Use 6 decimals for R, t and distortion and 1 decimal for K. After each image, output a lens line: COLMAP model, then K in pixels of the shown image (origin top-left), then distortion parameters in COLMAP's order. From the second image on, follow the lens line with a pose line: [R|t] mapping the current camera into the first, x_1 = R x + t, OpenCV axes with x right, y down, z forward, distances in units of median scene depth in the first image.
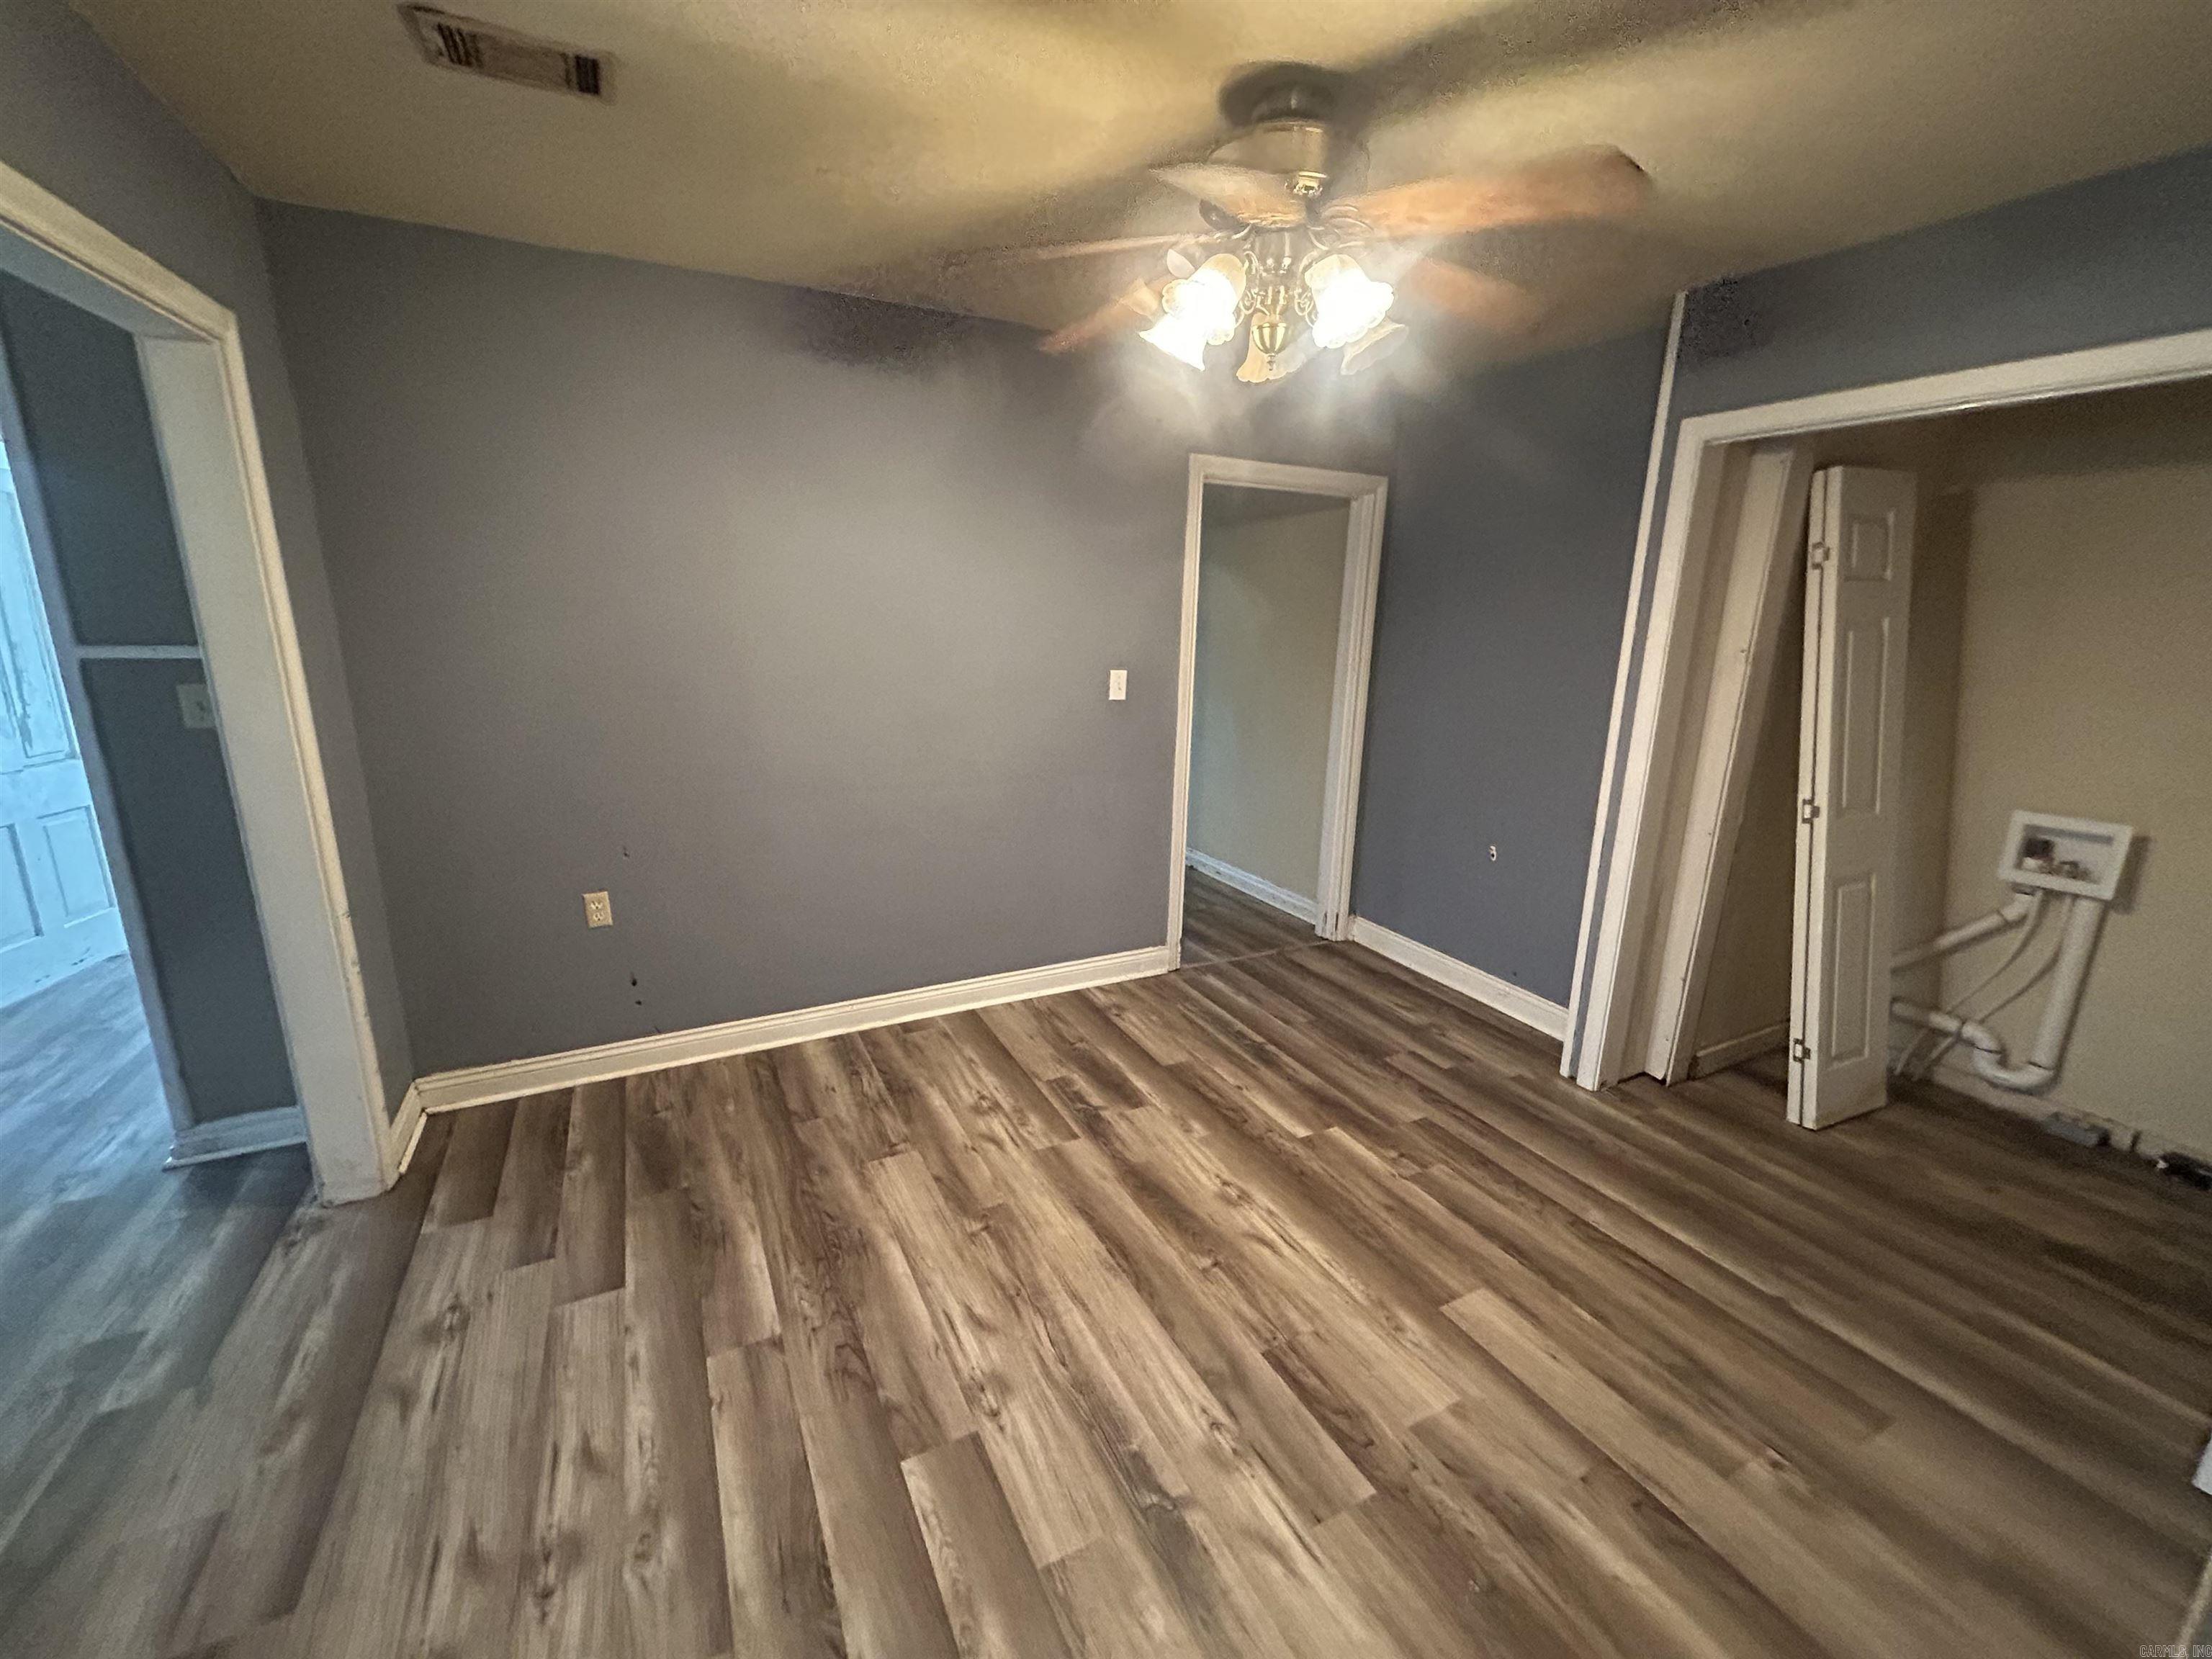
lens RADIAL K [[889.9, 0, 1101.8], [0, 889.9, 829.4], [0, 0, 1]] dist [-0.001177, 0.000908]
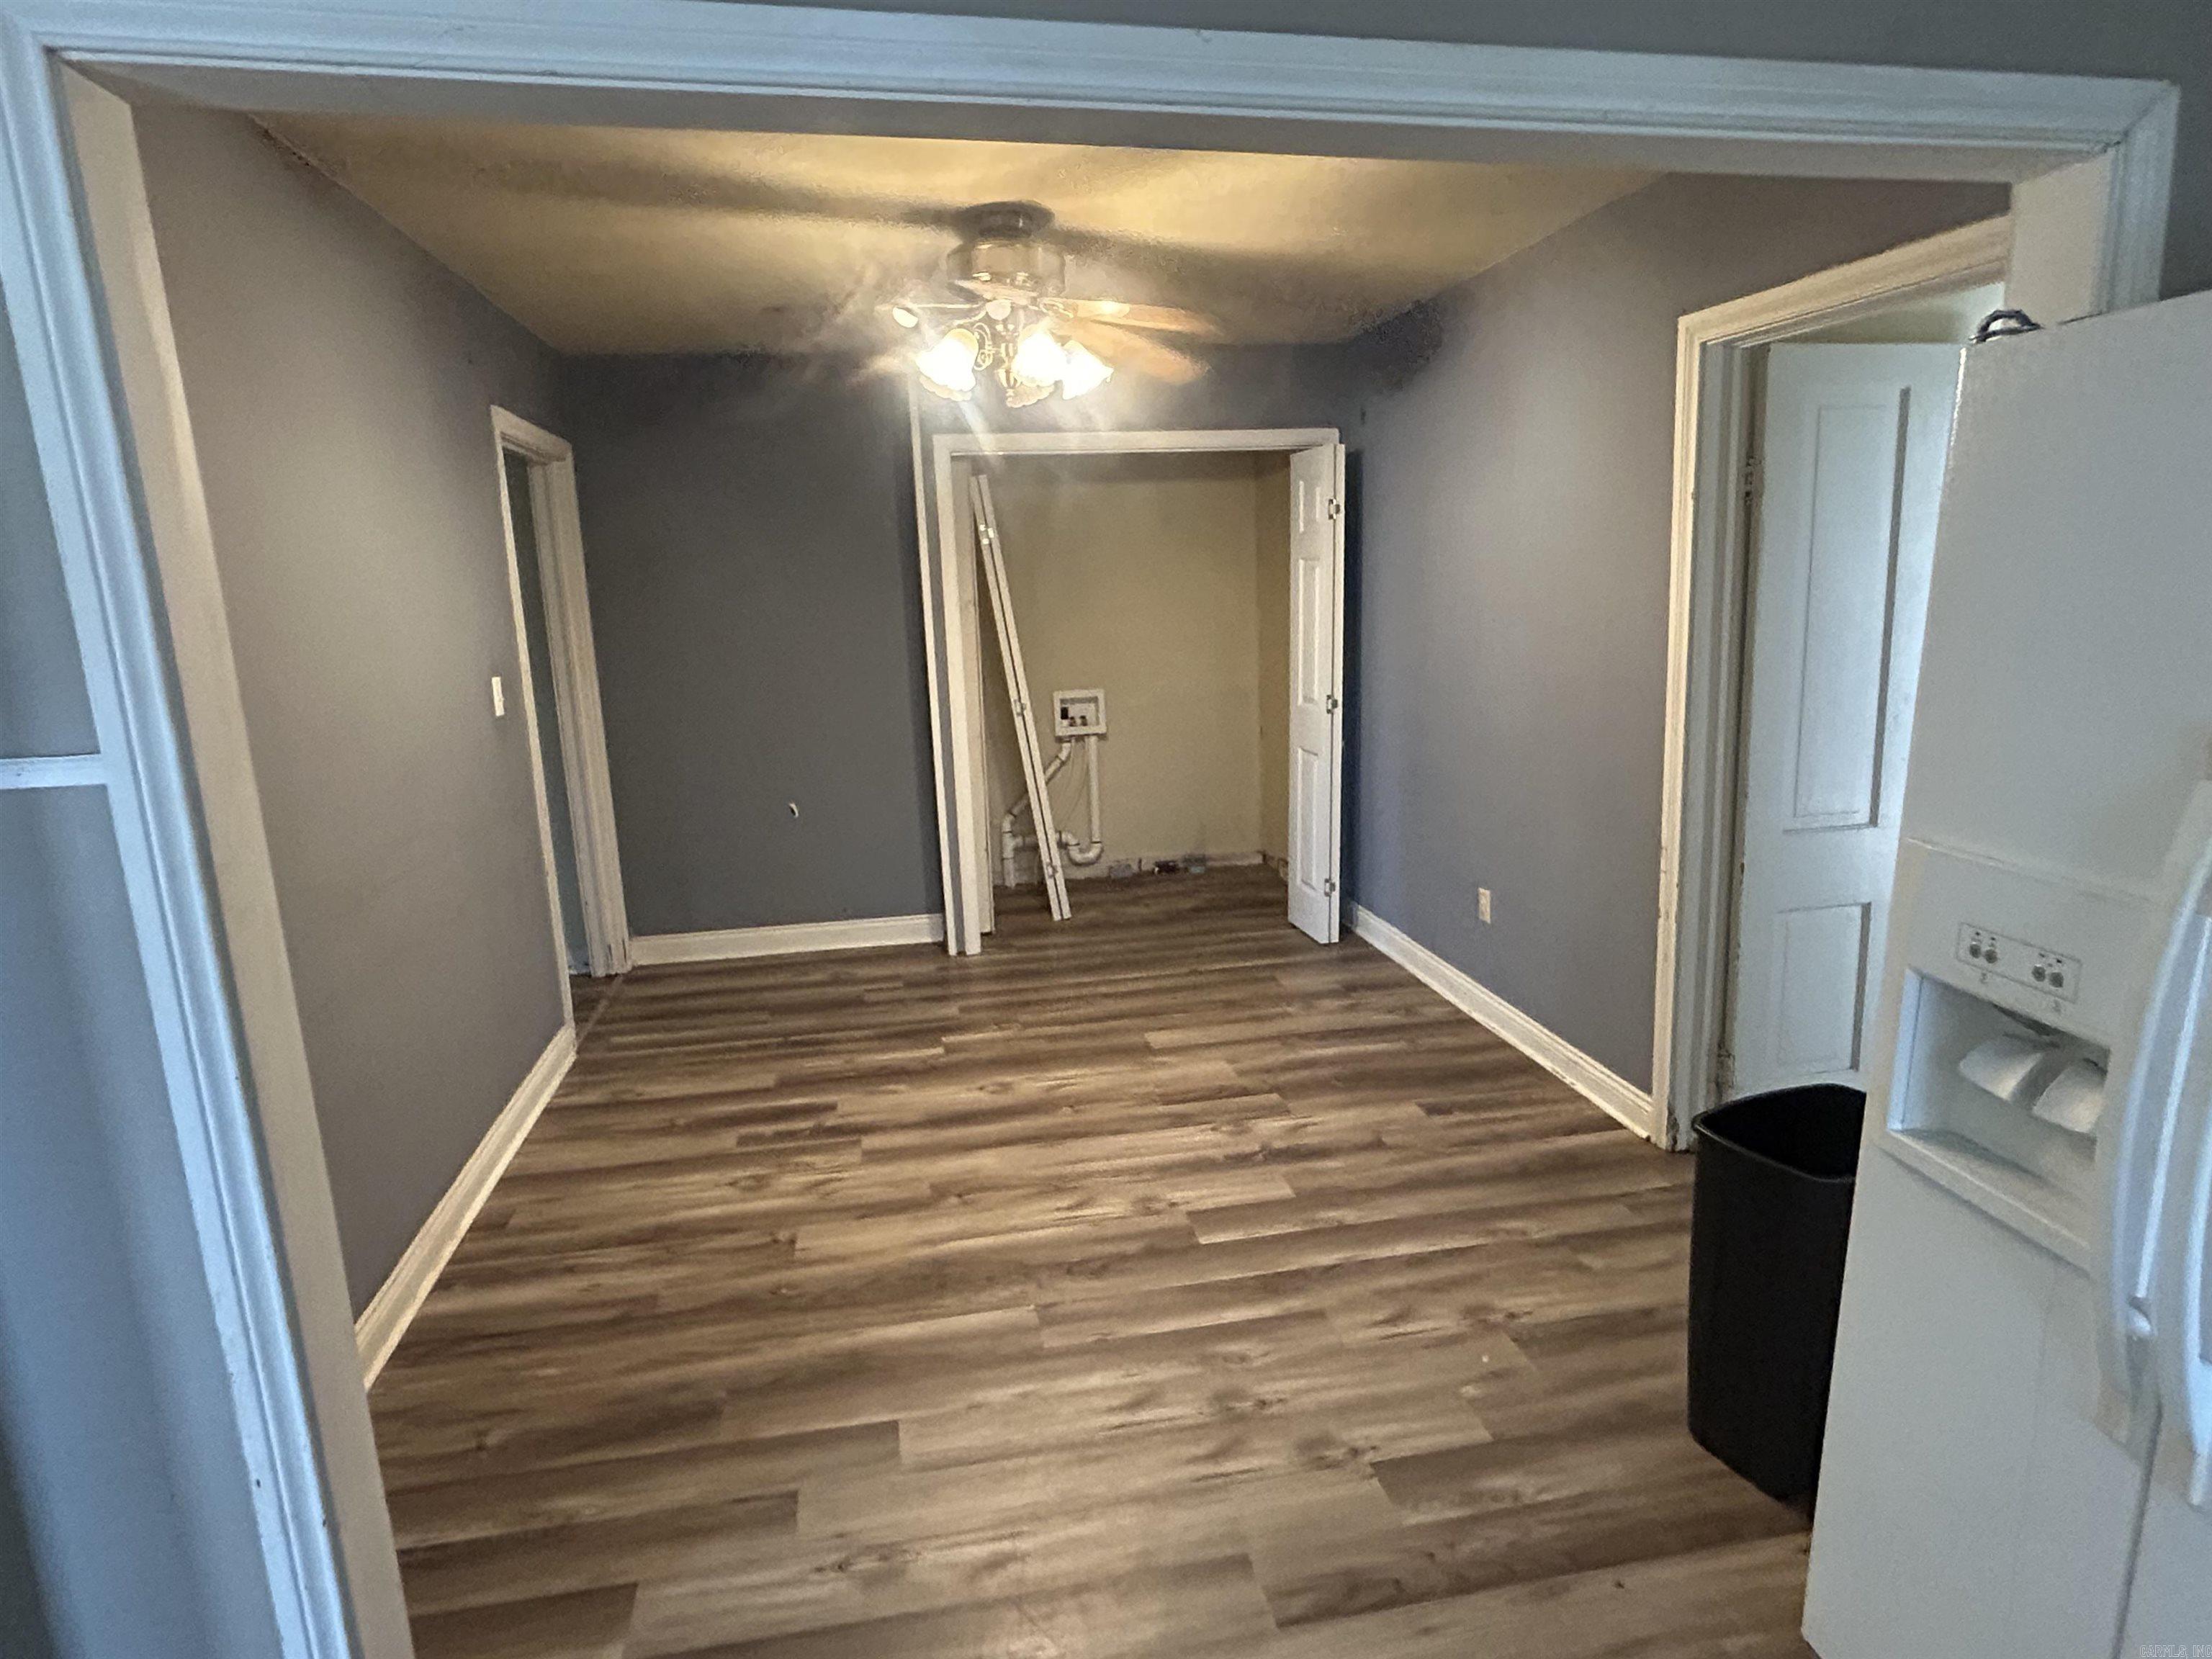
lens RADIAL K [[1201.9, 0, 1093.3], [0, 1201.9, 822.8], [0, 0, 1]] dist [0.007377, 0.000643]
pose [[0.298124, -0.221751, 0.928412, -1.141755], [0.272432, 0.951951, 0.139893, -0.091250], [-0.914824, 0.211224, 0.344212, 0.281842]]
